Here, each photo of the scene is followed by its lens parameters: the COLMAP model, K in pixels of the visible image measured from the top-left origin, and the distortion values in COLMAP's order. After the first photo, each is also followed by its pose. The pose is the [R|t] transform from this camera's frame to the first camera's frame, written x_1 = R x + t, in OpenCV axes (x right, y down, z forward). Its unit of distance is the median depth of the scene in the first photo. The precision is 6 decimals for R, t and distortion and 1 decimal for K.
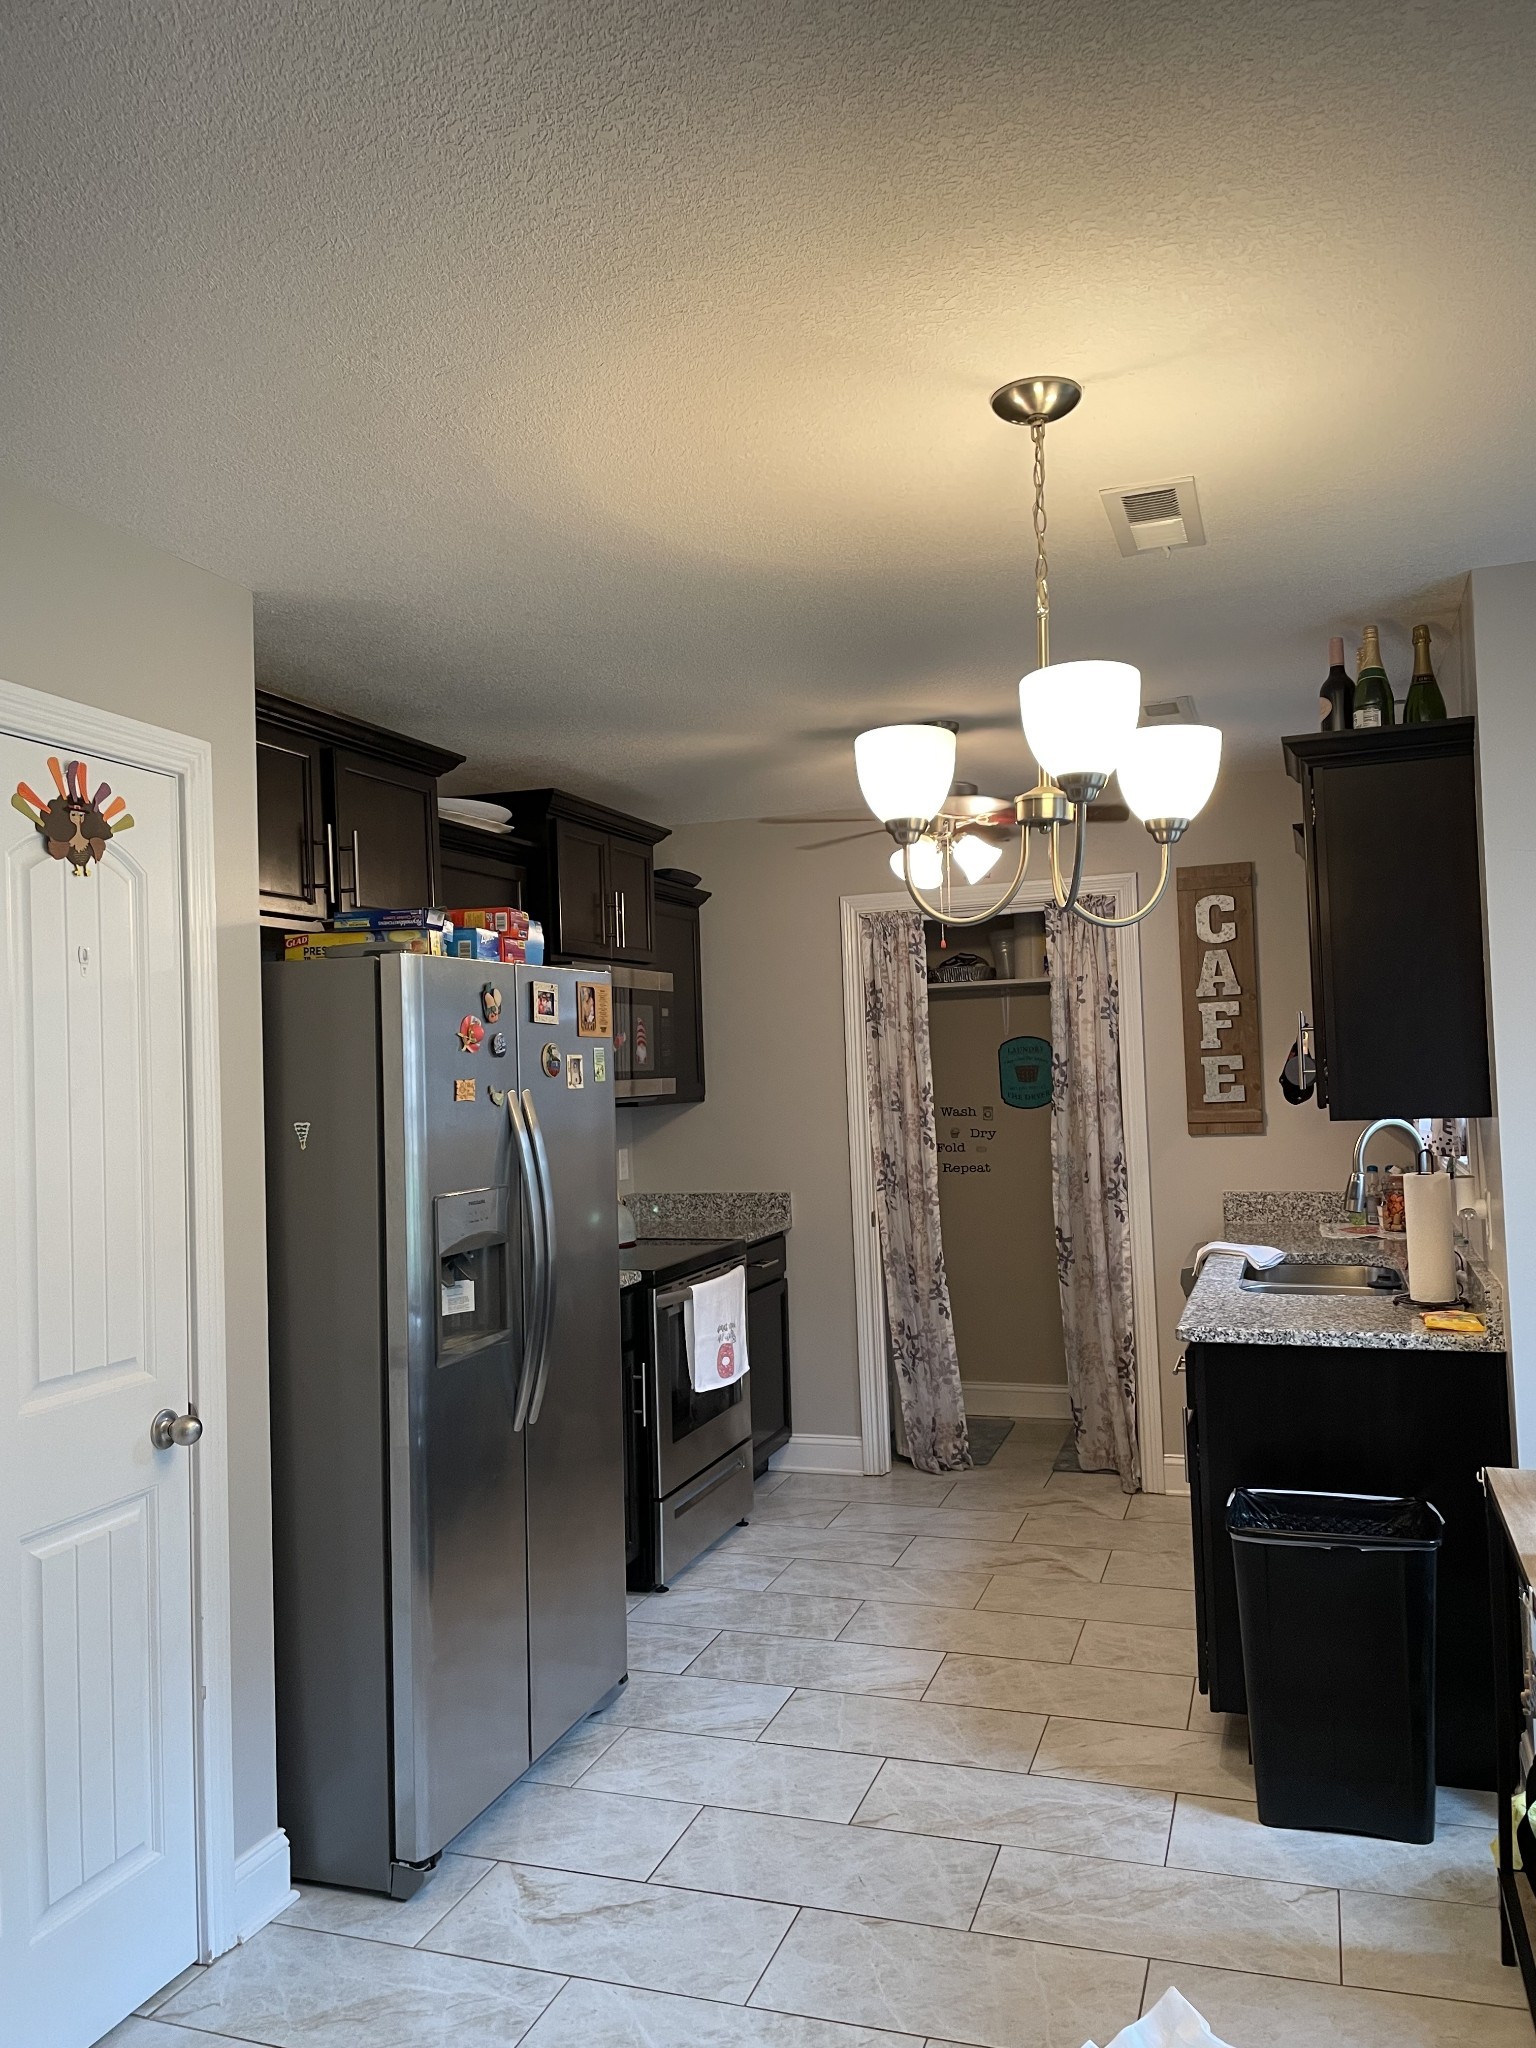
lens RADIAL K [[1548.1, 0, 766.2], [0, 1548.1, 1030.1], [0, 0, 1]] dist [0.096782, -0.126920]
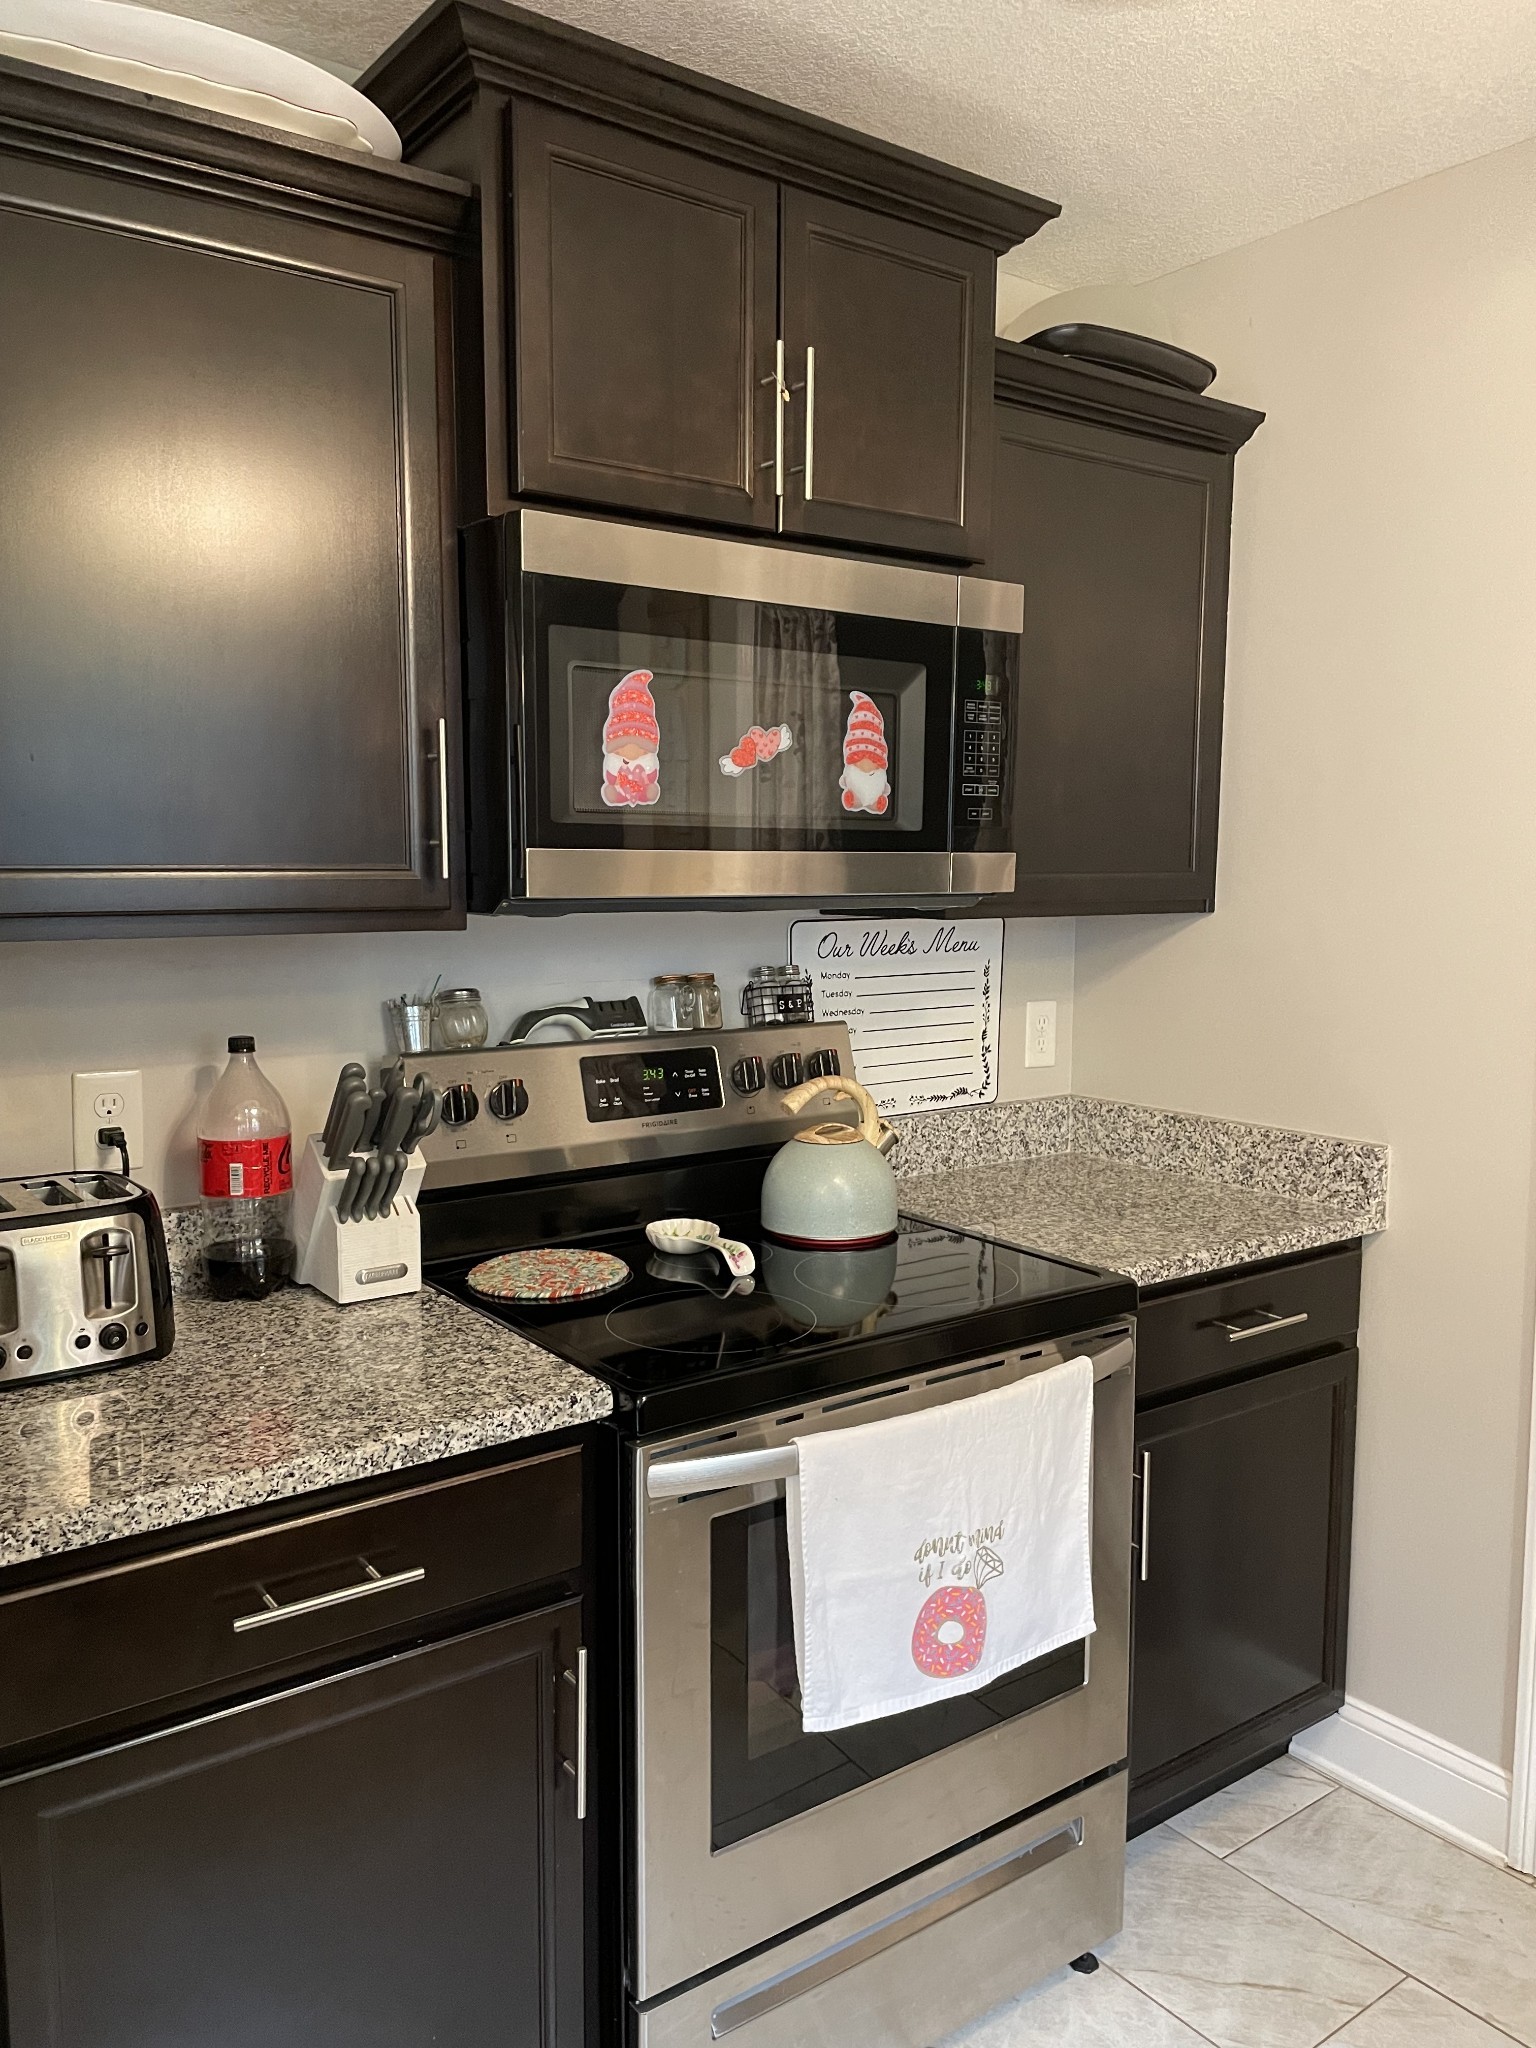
lens RADIAL K [[1553.6, 0, 761.5], [0, 1553.6, 1037.3], [0, 0, 1]] dist [0.100802, -0.125392]
pose [[0.830563, 0.098401, -0.548162, 0.115550], [-0.018823, 0.988665, 0.148956, 0.018958], [0.556606, -0.113399, 0.823001, 0.631198]]
